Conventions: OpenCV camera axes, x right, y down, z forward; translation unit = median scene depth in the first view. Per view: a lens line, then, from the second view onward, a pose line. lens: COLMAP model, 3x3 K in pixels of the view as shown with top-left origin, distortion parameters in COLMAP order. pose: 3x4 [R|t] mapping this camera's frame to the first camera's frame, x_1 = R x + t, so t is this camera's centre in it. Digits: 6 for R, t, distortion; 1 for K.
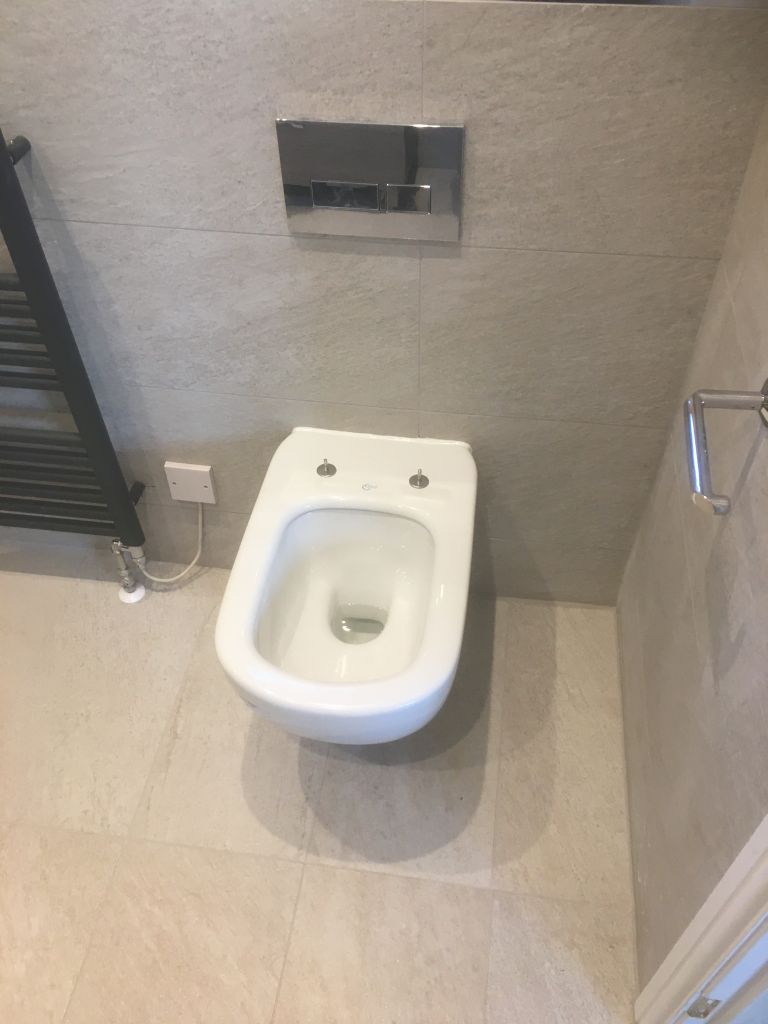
lens RADIAL K [[870.1, 0, 388.5], [0, 870.1, 516.4], [0, 0, 1]] dist [0.082098, -0.104477]
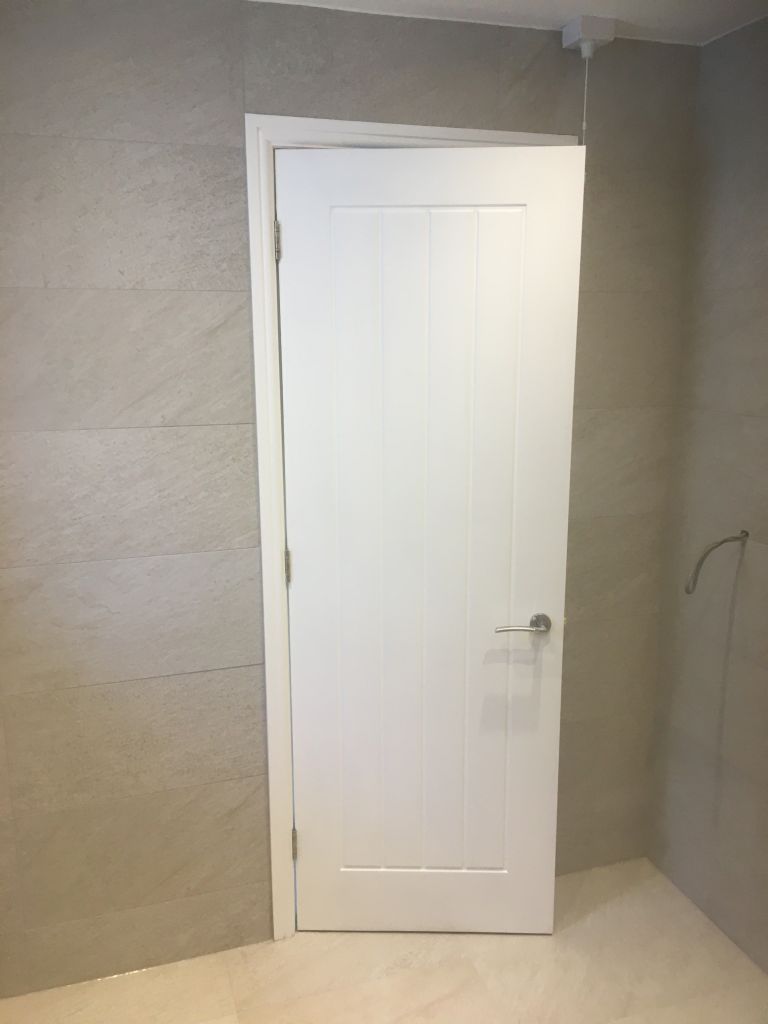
lens RADIAL K [[870.1, 0, 381.7], [0, 870.1, 509.9], [0, 0, 1]] dist [0.082098, -0.104477]
pose [[-0.439438, -0.161816, 0.883578, -1.538719], [0.675359, 0.589041, 0.443758, -0.763207], [-0.592270, 0.791736, -0.149563, 0.506461]]
